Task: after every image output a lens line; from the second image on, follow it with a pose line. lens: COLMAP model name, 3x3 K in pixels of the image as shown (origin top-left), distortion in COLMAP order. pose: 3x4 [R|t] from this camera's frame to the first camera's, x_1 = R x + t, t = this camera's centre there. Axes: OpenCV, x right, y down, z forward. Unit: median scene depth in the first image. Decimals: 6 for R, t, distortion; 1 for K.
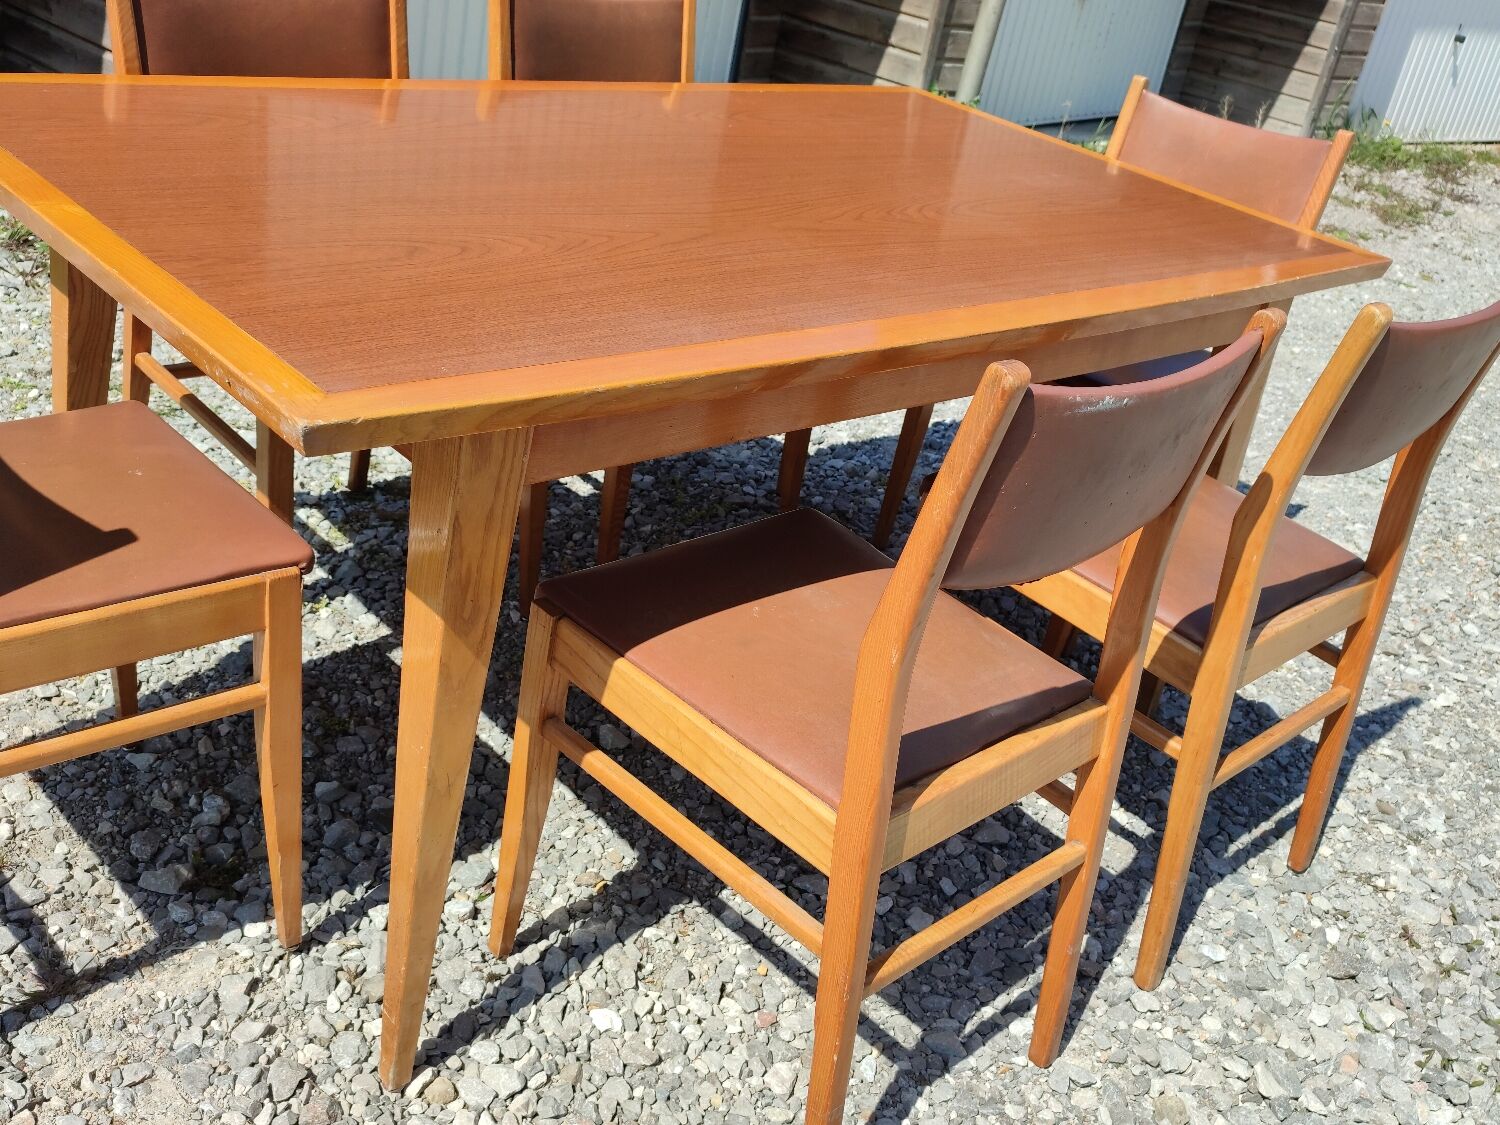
lens RADIAL K [[1501.4, 0, 747.7], [0, 1501.4, 584.0], [0, 0, 1]] dist [0.025368, 0.000000]
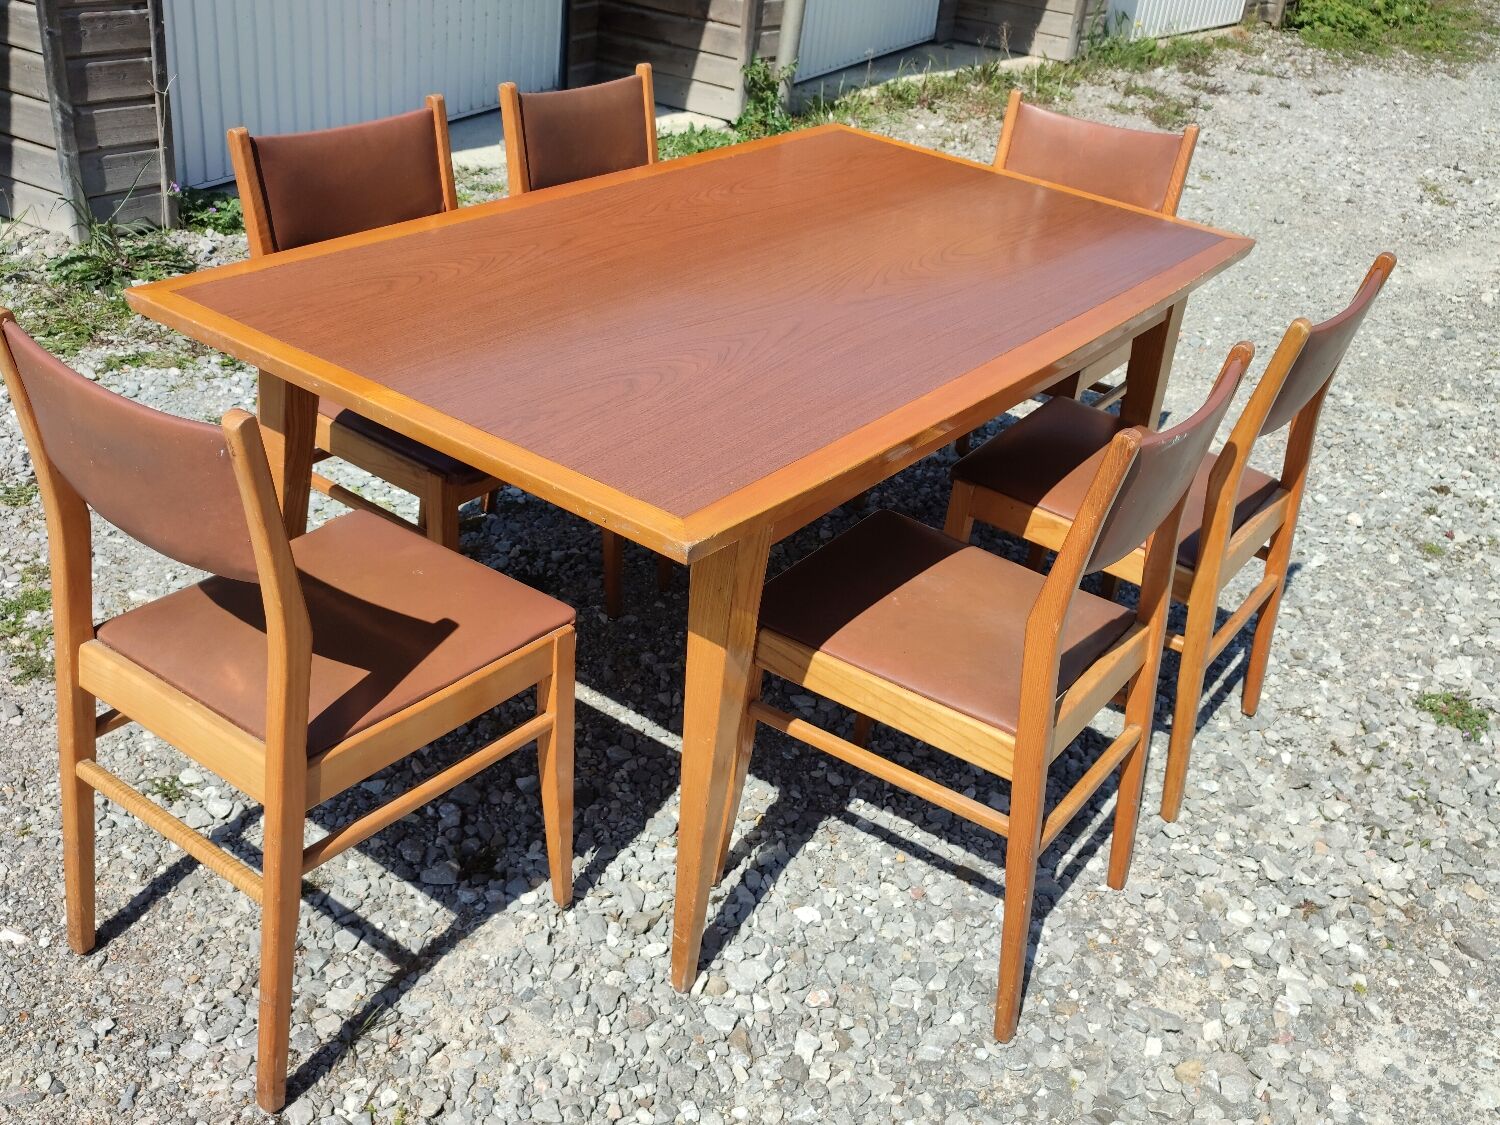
lens RADIAL K [[1501.4, 0, 750.2], [0, 1501.4, 575.4], [0, 0, 1]] dist [0.025368, 0.000000]
pose [[0.979063, -0.157950, 0.128401, -0.246571], [0.150968, 0.986563, 0.062463, -0.090259], [-0.136542, -0.041771, 0.989753, -0.275387]]
